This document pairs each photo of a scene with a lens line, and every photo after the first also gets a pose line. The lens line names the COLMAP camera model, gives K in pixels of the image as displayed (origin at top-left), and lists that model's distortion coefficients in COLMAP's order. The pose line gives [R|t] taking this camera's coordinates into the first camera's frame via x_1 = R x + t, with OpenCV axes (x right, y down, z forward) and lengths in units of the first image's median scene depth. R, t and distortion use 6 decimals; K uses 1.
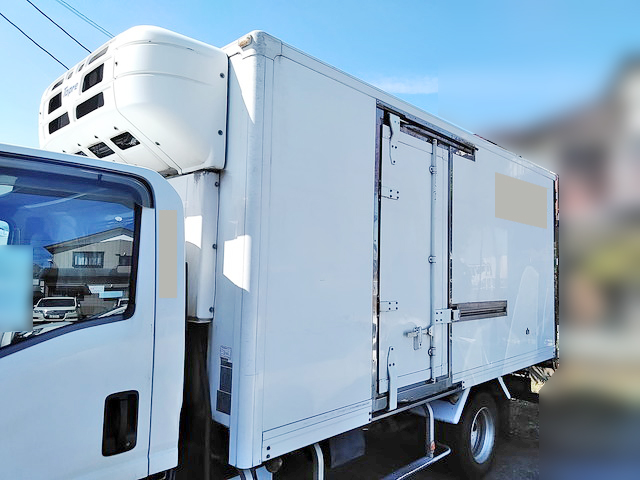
lens RADIAL K [[451.3, 0, 320.0], [0, 451.3, 240.0], [0, 0, 1]] dist [0.022947, -0.000368]
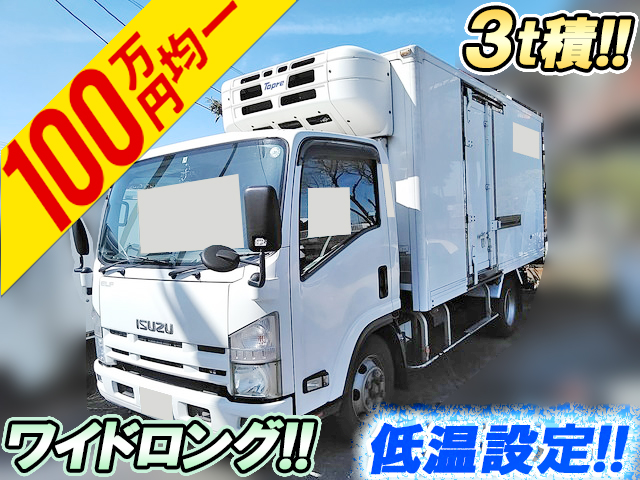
lens RADIAL K [[480.1, 0, 320.0], [0, 480.1, 240.0], [0, 0, 1]] dist [0.040041, 0.000677]
pose [[0.985981, -0.083320, 0.144565, -0.623239], [0.065991, 0.990483, 0.120781, -0.013197], [-0.153253, -0.109548, 0.982096, -0.554455]]
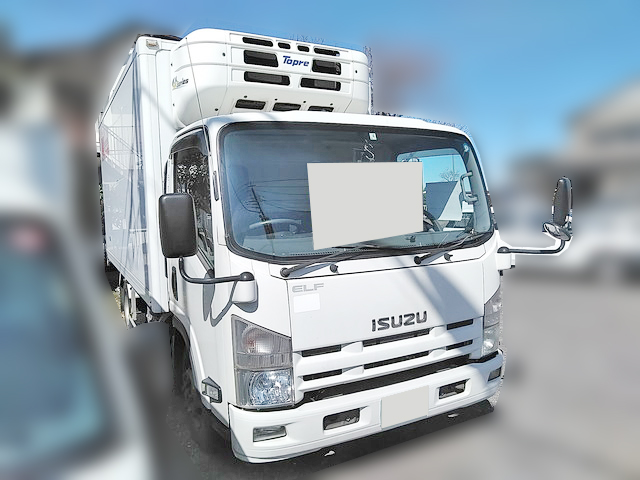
lens RADIAL K [[480.1, 0, 320.0], [0, 480.1, 240.0], [0, 0, 1]] dist [0.040041, 0.000677]
pose [[0.276142, -0.108454, 0.954978, -1.836955], [-0.036998, 0.991677, 0.123321, 0.014180], [-0.960404, -0.069386, 0.269831, 0.489178]]
